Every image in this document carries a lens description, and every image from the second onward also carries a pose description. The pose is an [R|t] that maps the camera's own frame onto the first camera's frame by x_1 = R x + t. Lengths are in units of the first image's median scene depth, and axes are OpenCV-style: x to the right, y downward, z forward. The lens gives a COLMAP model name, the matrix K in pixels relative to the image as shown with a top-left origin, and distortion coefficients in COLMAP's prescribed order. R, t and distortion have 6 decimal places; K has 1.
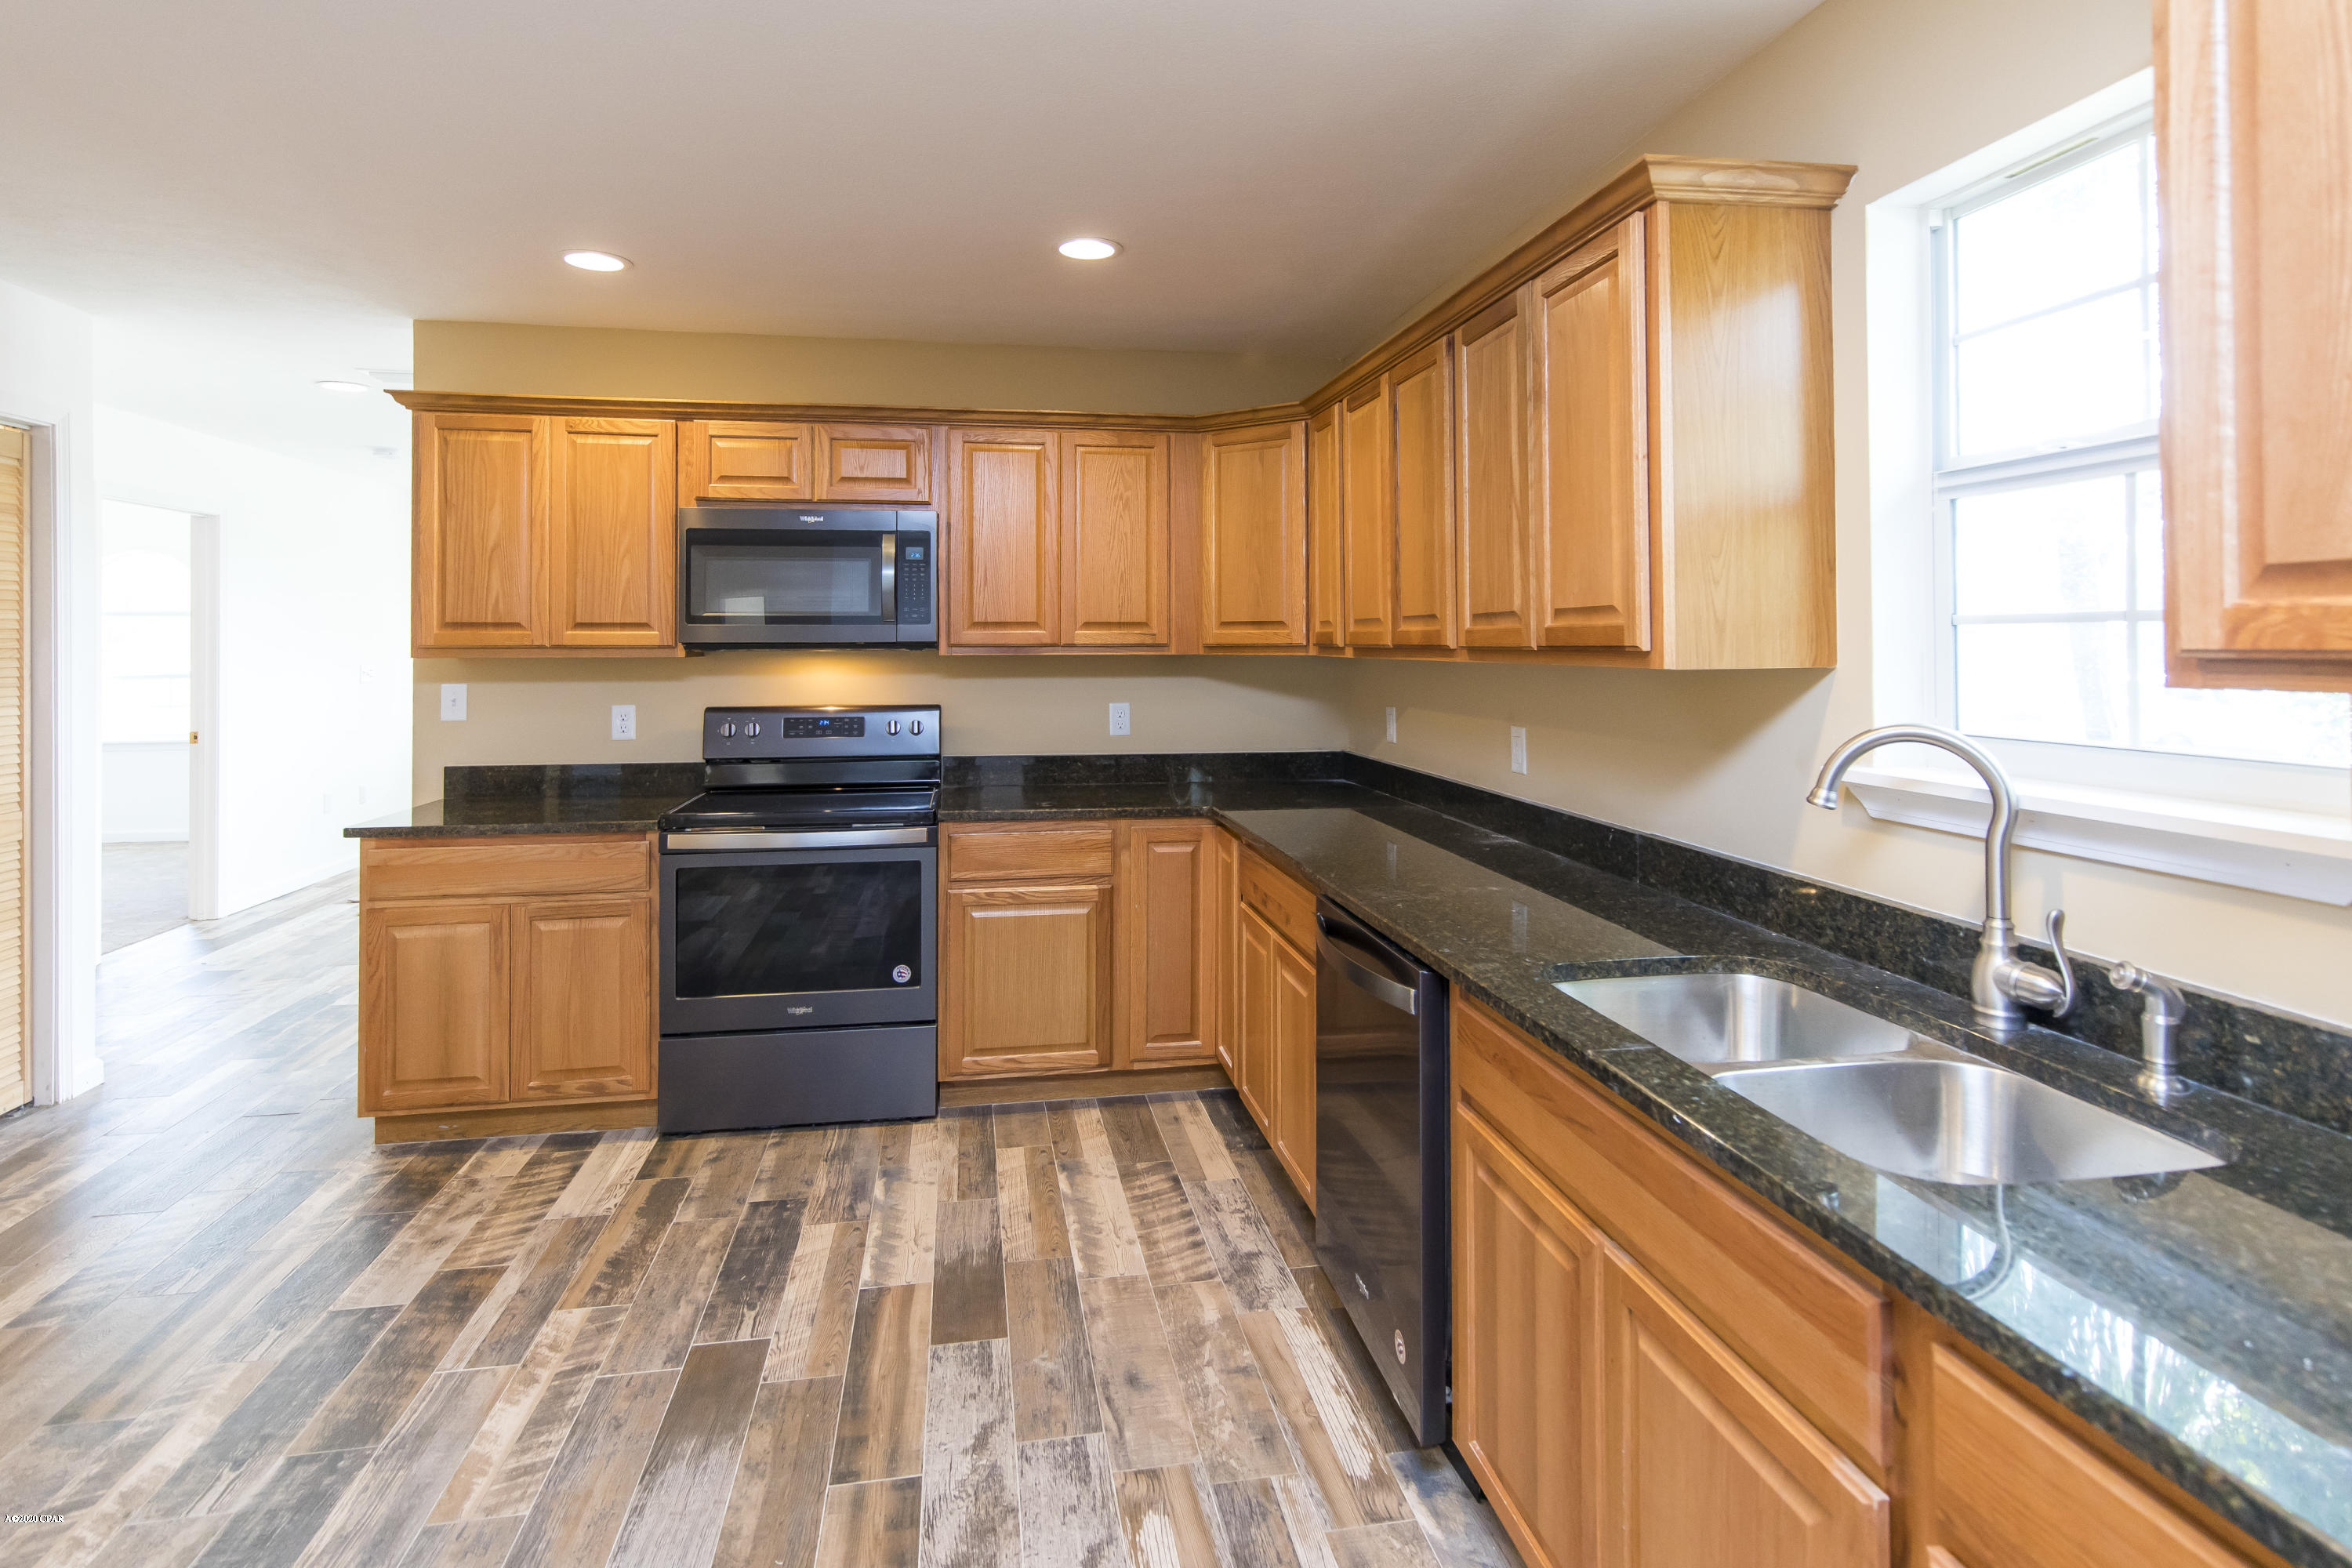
lens RADIAL K [[1181.0, 0, 1177.3], [0, 1181.0, 630.8], [0, 0, 1]] dist [0.003712, -0.000175]
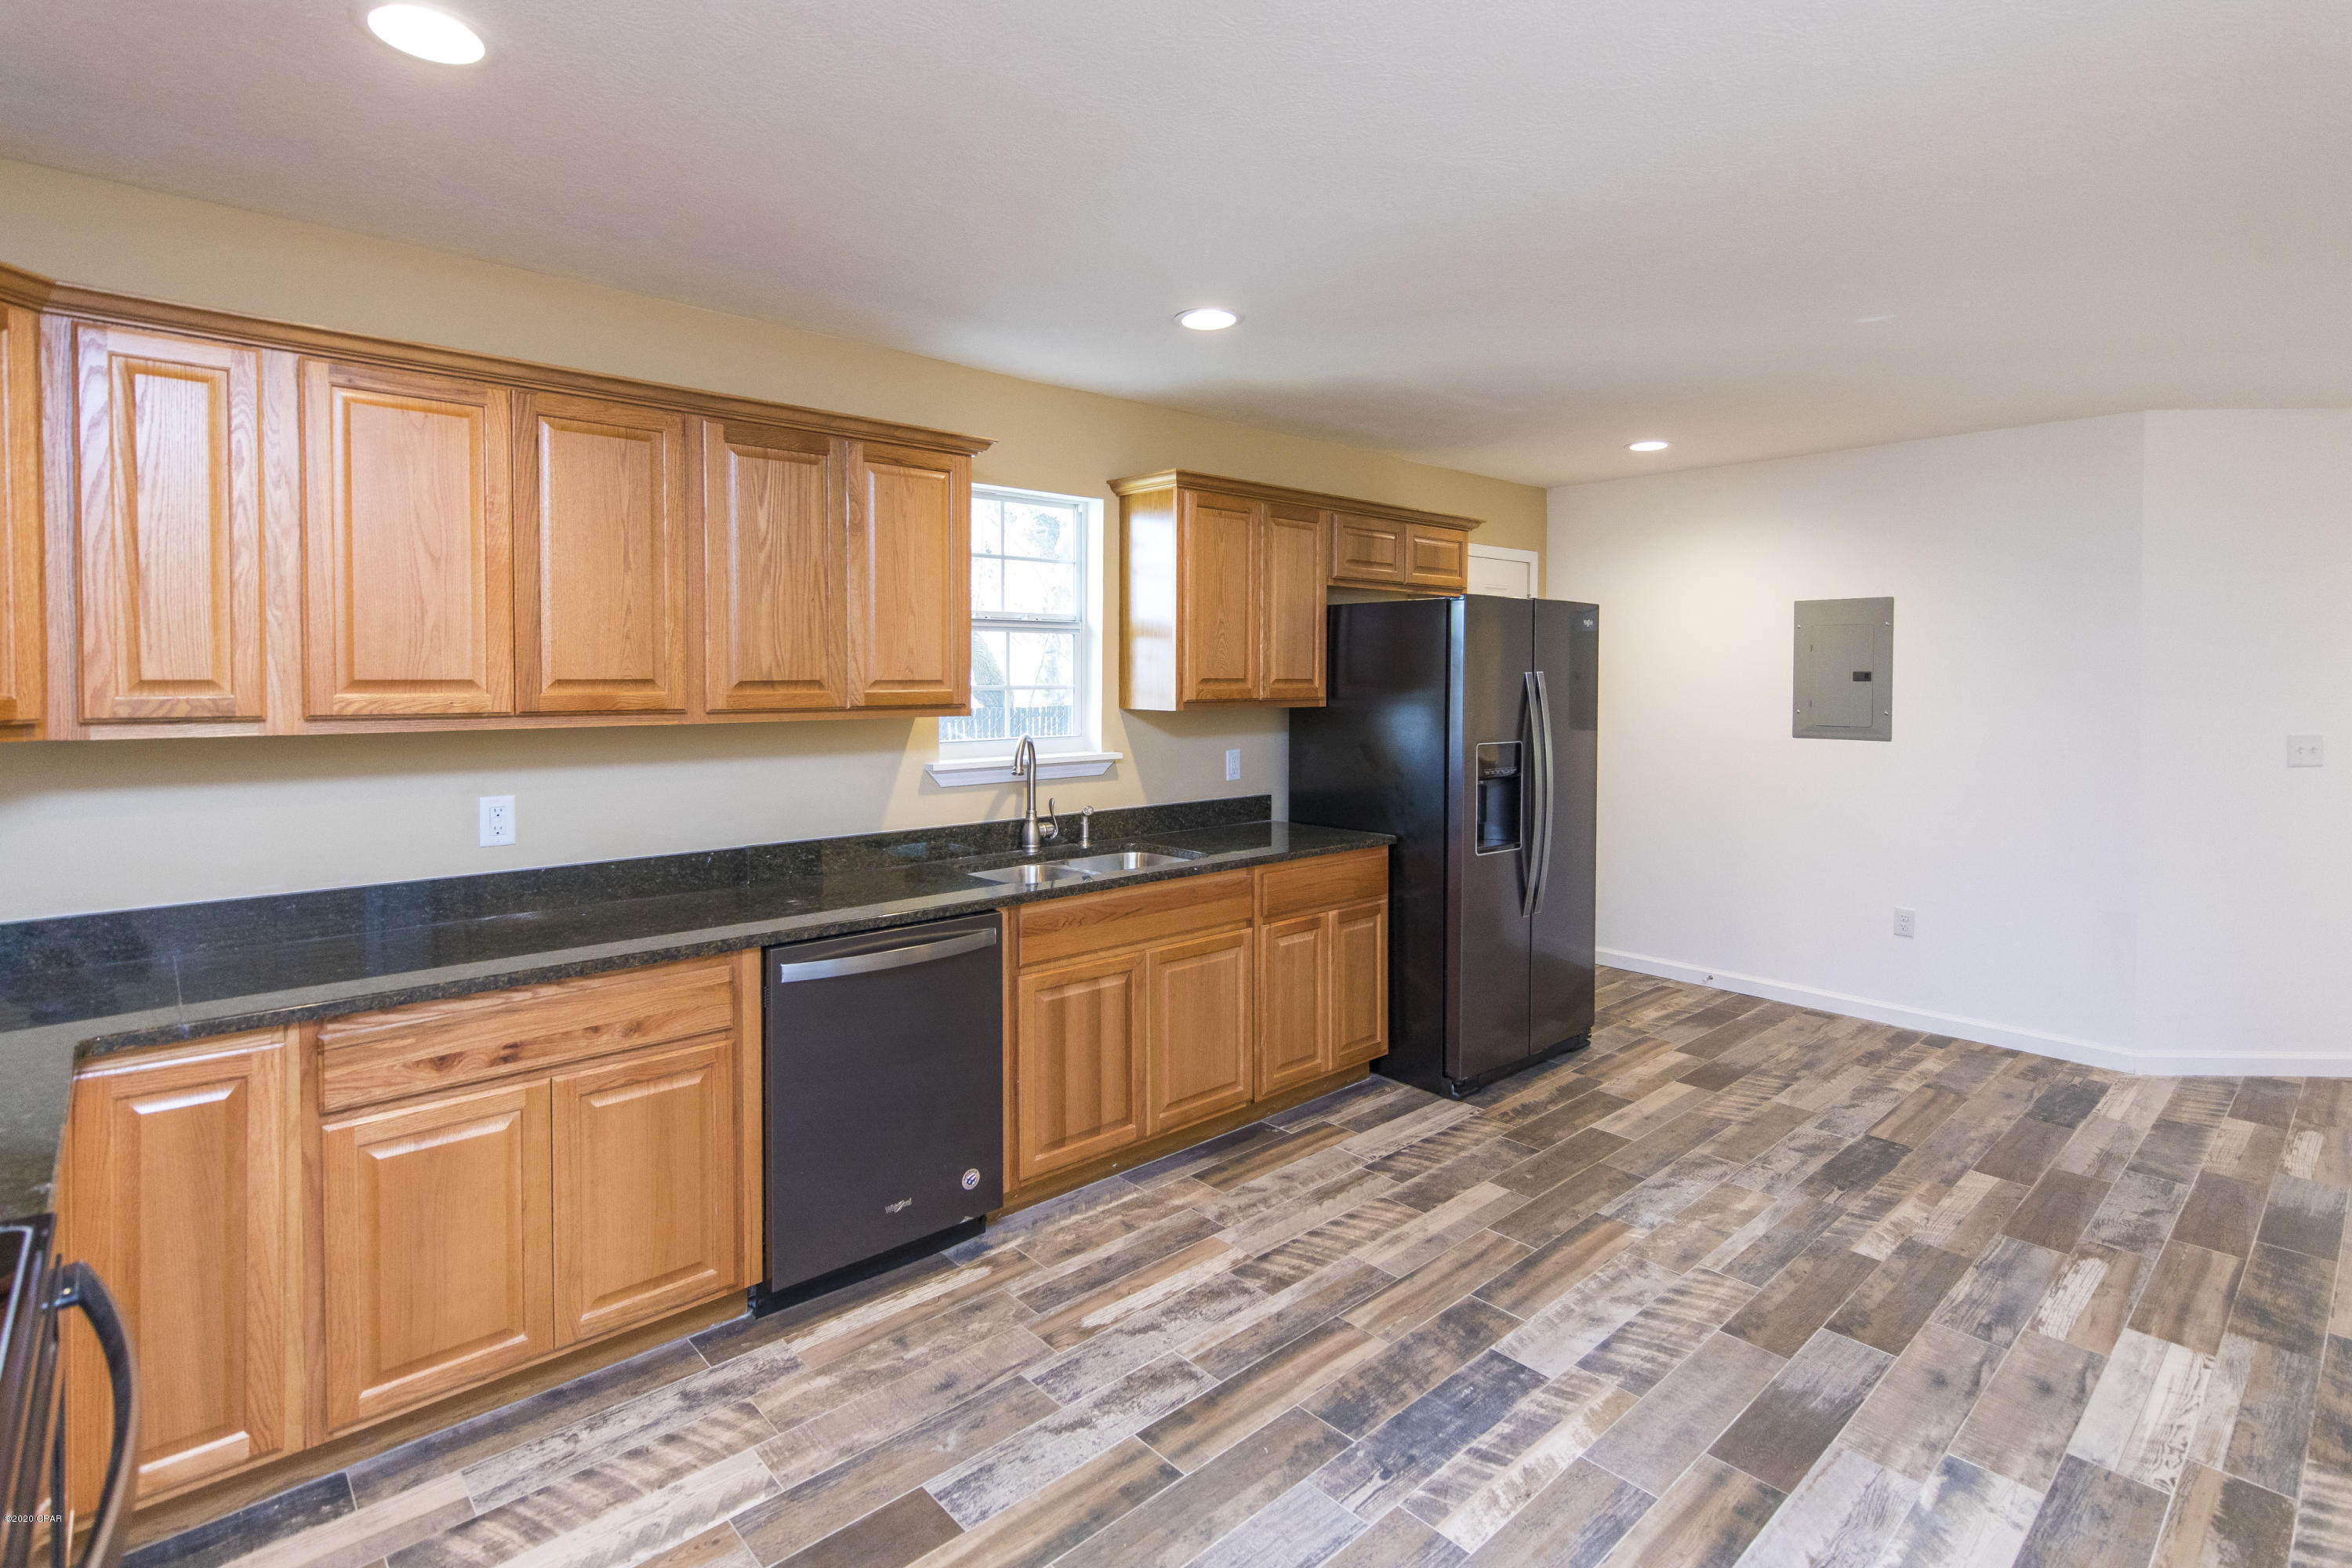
lens RADIAL K [[1133.3, 0, 1214.5], [0, 1133.3, 699.7], [0, 0, 1]] dist [0.005131, 0.000008]
pose [[-0.545800, -0.015503, 0.837772, -0.757526], [-0.007283, 0.999879, 0.013758, -0.011841], [-0.837884, 0.001408, -0.545847, 0.991040]]
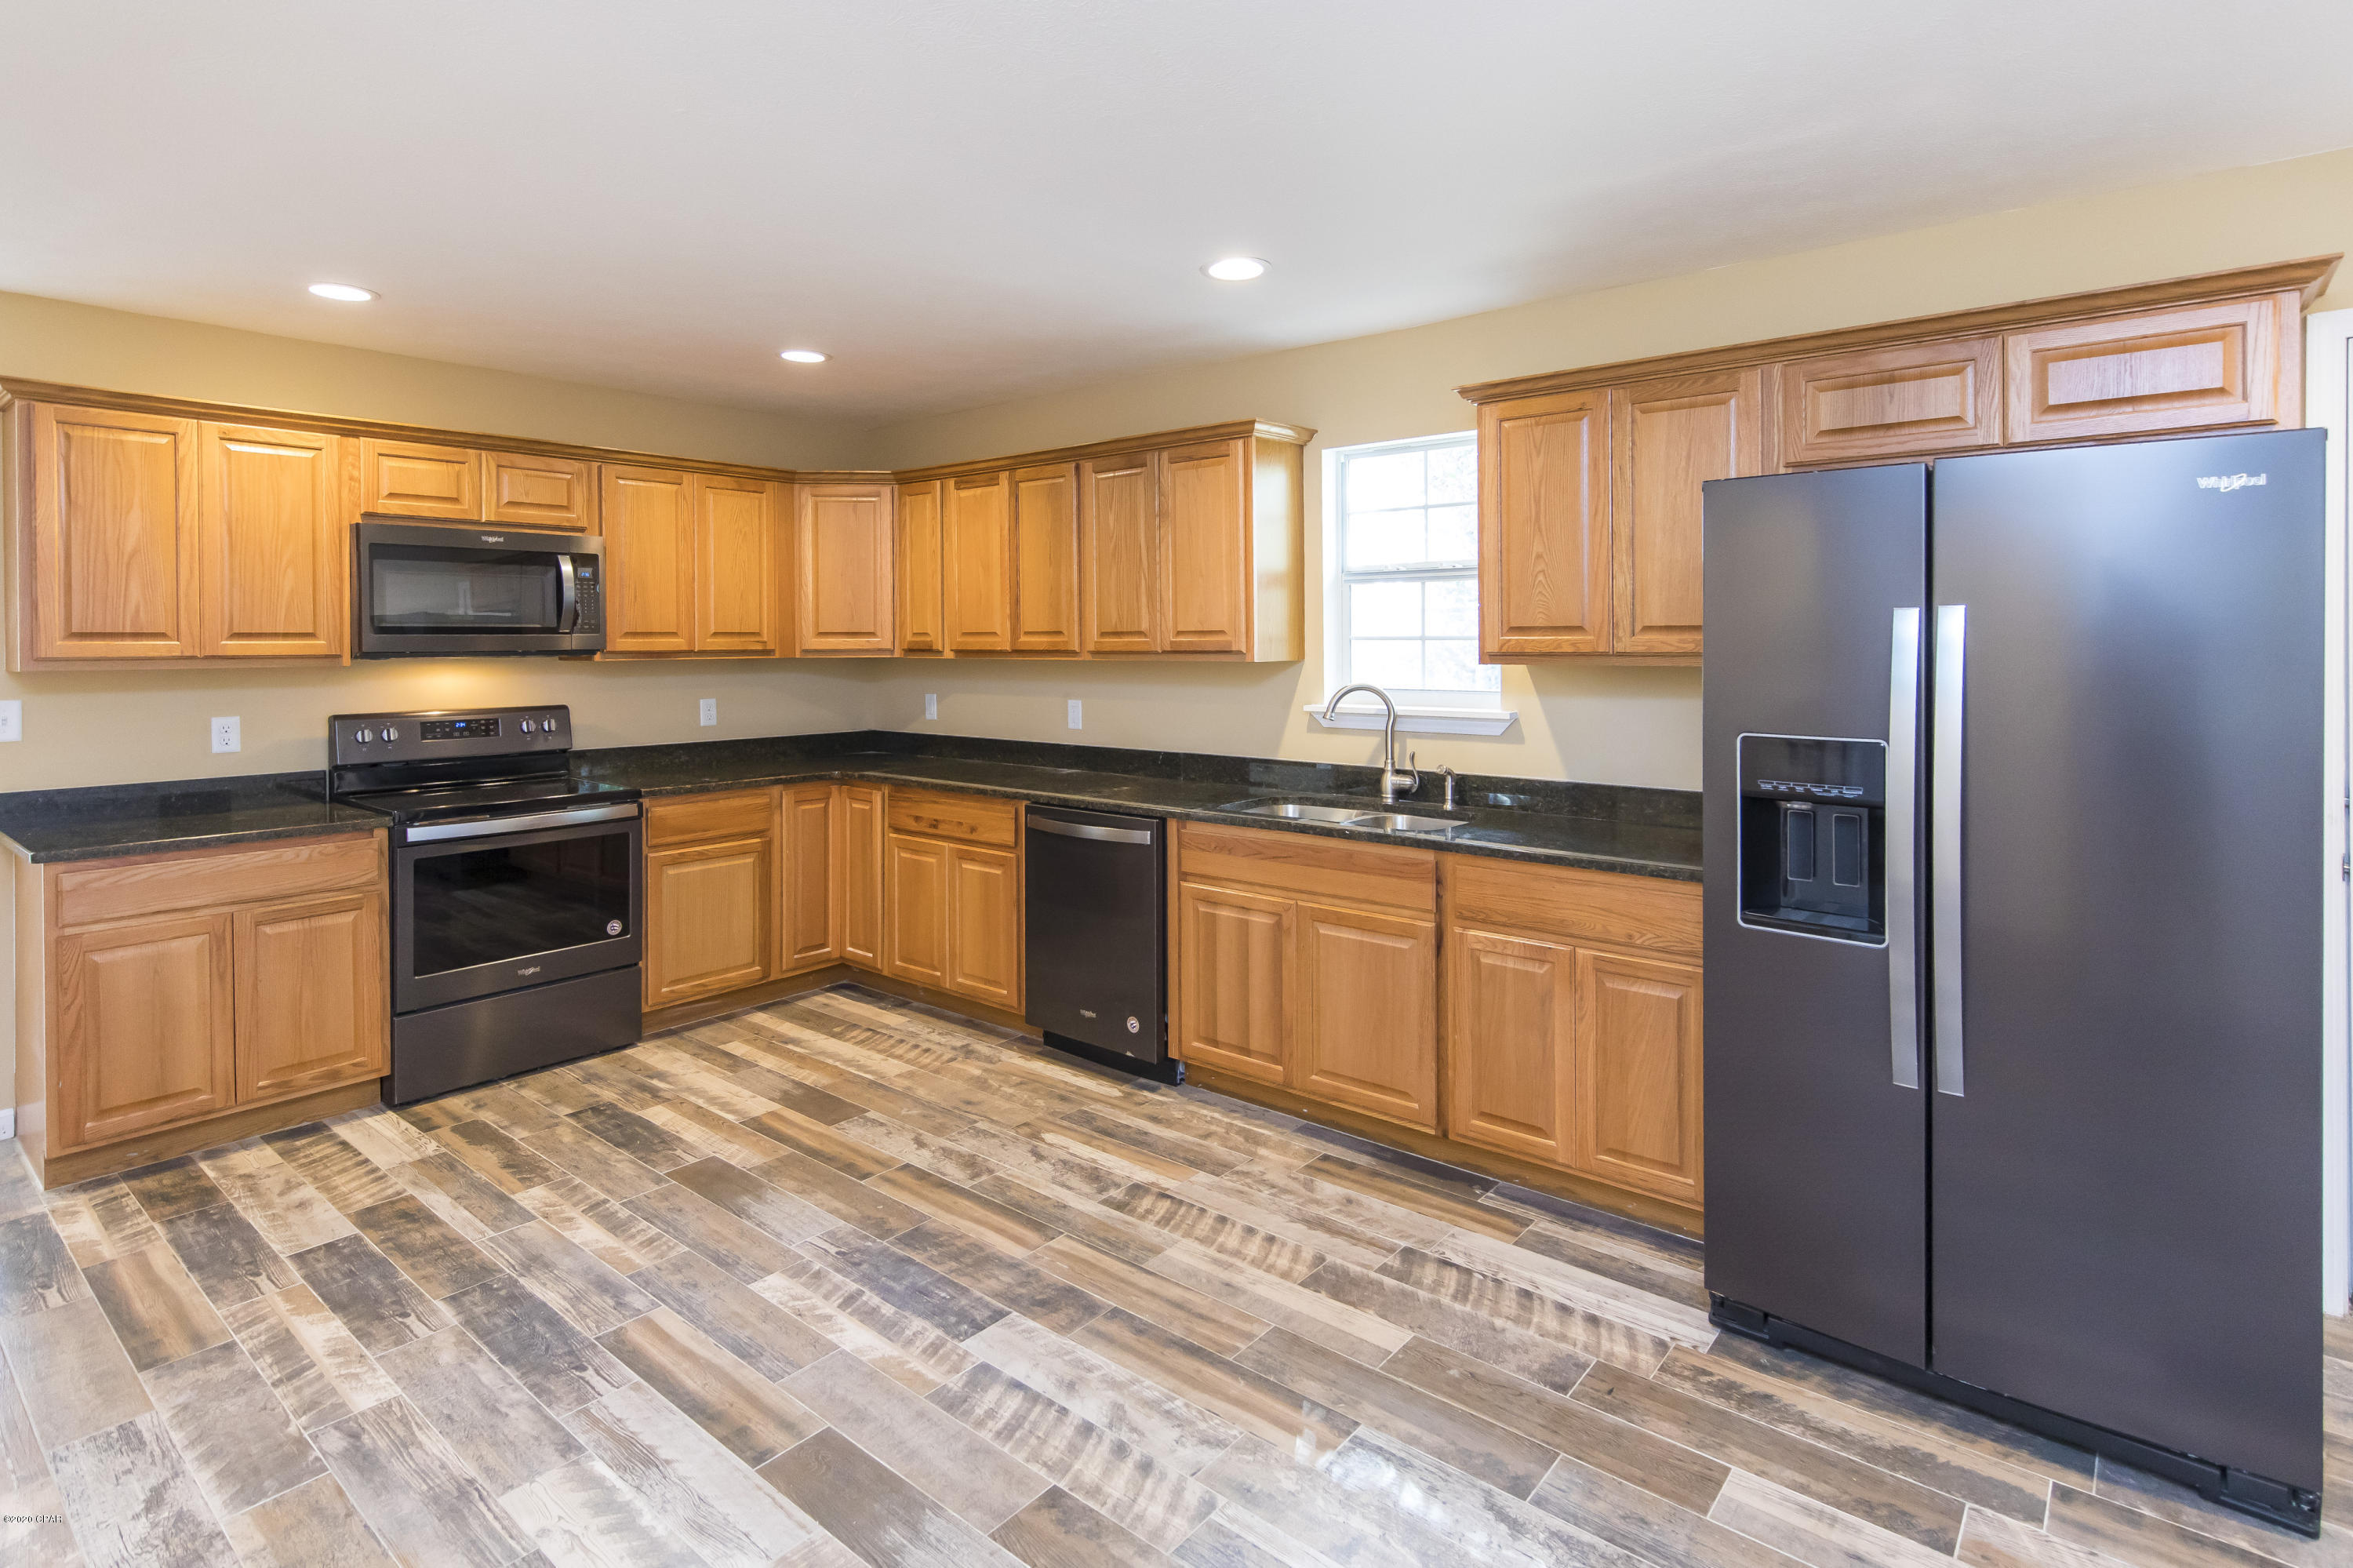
lens RADIAL K [[1192.1, 0, 1166.1], [0, 1192.1, 649.7], [0, 0, 1]] dist [0.003318, 0.000371]
pose [[0.764218, -0.007294, 0.644917, -0.643848], [-0.003667, 0.999871, 0.015655, -0.012794], [-0.644947, -0.014329, 0.764093, -0.307076]]
